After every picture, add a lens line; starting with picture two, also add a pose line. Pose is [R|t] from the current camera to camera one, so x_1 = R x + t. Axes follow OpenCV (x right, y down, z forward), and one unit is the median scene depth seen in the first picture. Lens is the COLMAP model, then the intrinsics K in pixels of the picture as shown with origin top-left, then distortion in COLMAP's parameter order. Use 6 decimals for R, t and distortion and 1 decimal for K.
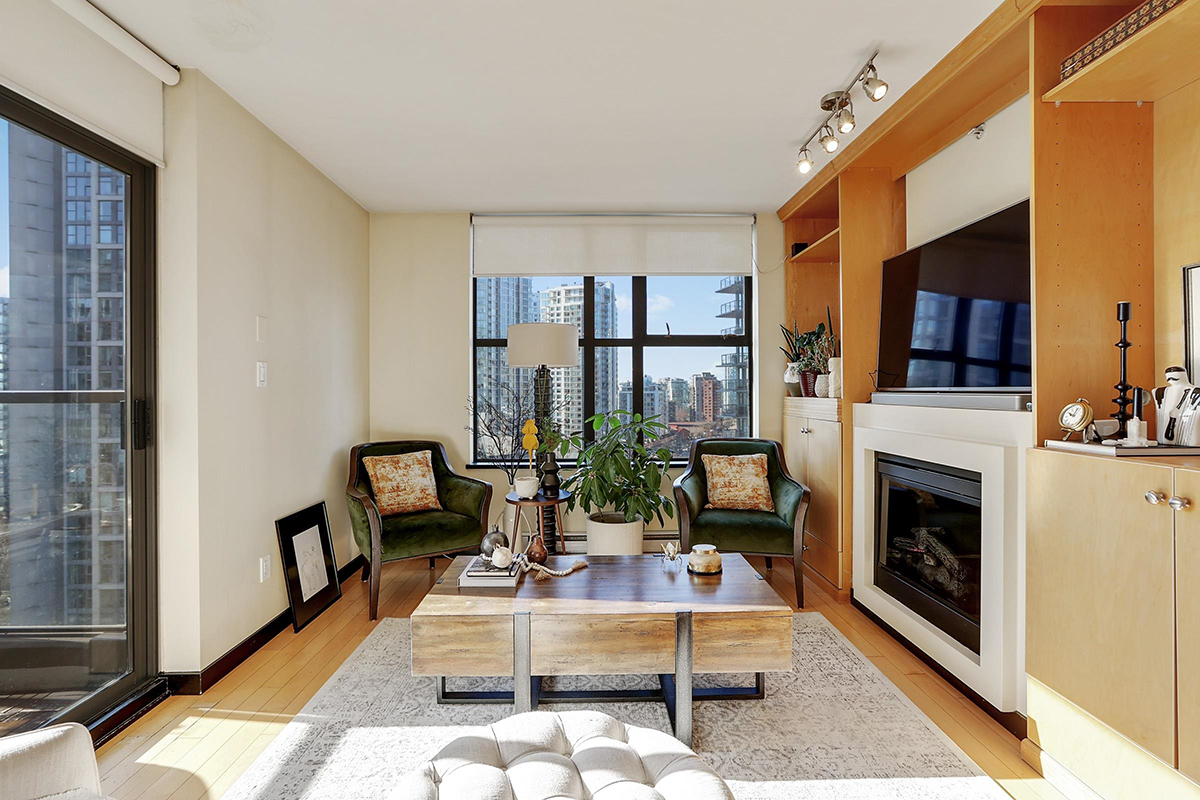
lens RADIAL K [[556.0, 0, 596.9], [0, 556.0, 385.4], [0, 0, 1]] dist [-0.017647, 0.011519]
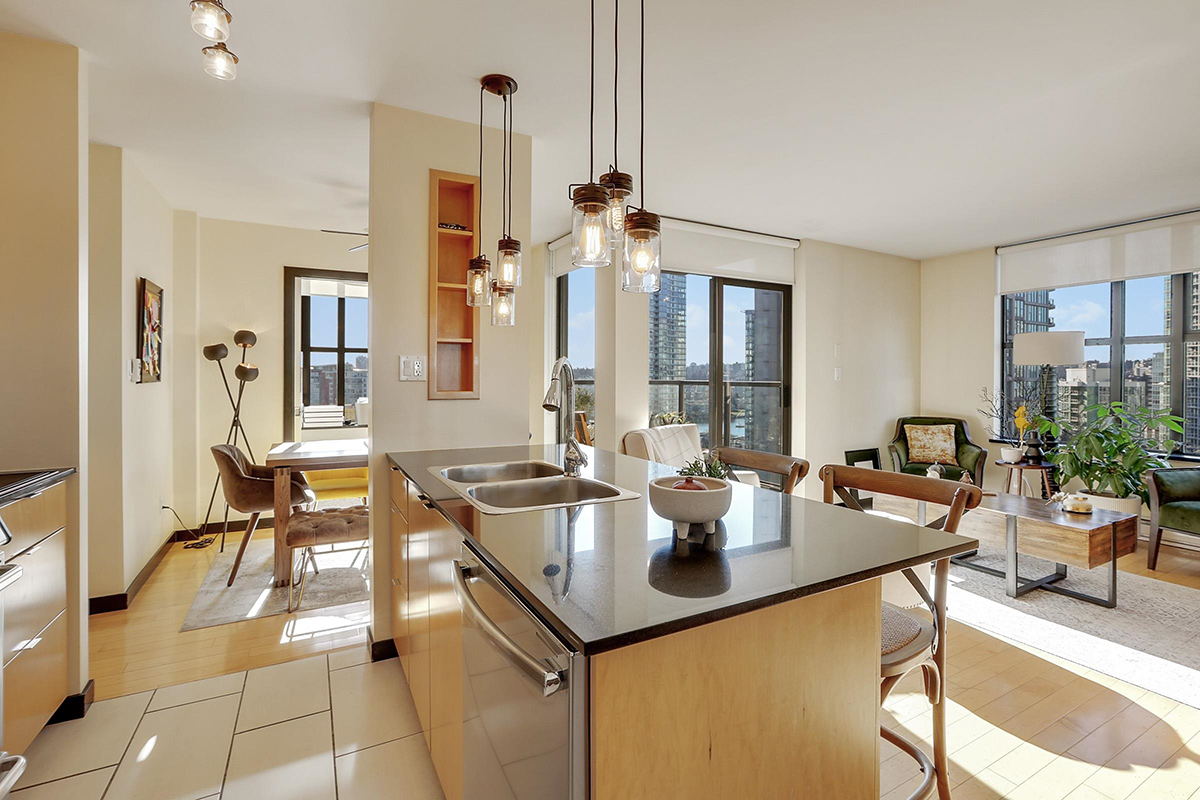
lens RADIAL K [[556.0, 0, 615.3], [0, 556.0, 380.2], [0, 0, 1]] dist [-0.017647, 0.011519]
pose [[0.481100, 0.010232, -0.876606, 0.545345], [0.003410, 0.999902, 0.013543, -0.020727], [0.876659, -0.009505, 0.481019, -0.467404]]
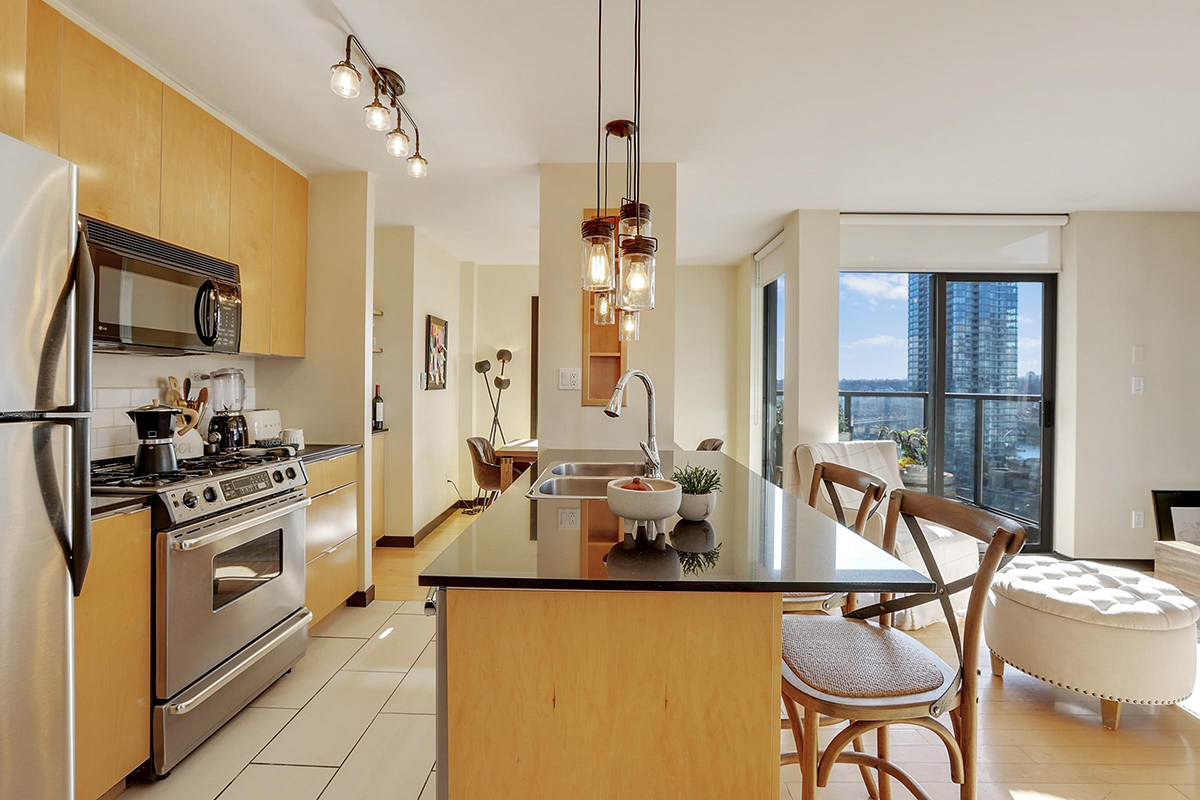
lens RADIAL K [[556.0, 0, 610.9], [0, 556.0, 387.8], [0, 0, 1]] dist [-0.017647, 0.011519]
pose [[-0.012134, 0.006797, -0.999903, 0.644244], [0.000605, 0.999977, 0.006790, -0.019628], [0.999926, -0.000522, -0.012137, -0.276325]]
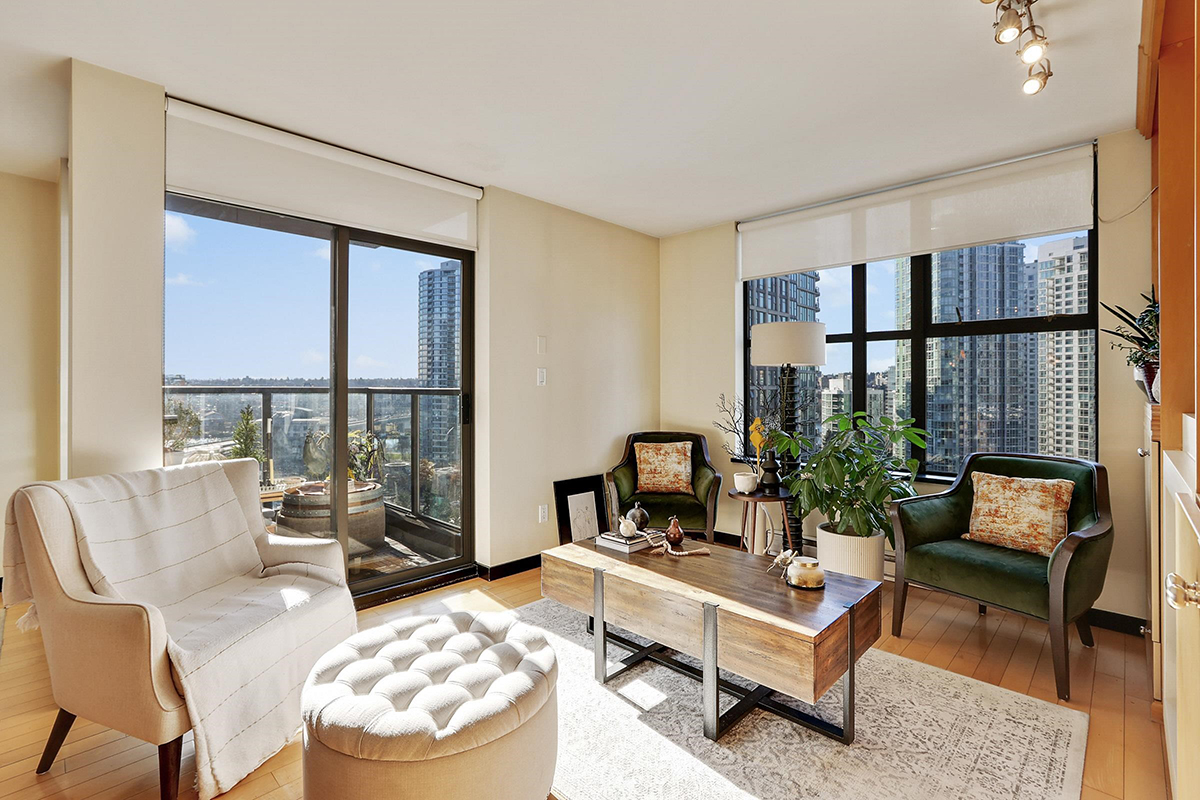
lens RADIAL K [[556.0, 0, 585.6], [0, 556.0, 384.4], [0, 0, 1]] dist [-0.017647, 0.011519]
pose [[0.694889, -0.000927, -0.719117, 0.377965], [0.004348, 0.999986, 0.002912, -0.004464], [0.719104, -0.005150, 0.694883, 0.057802]]
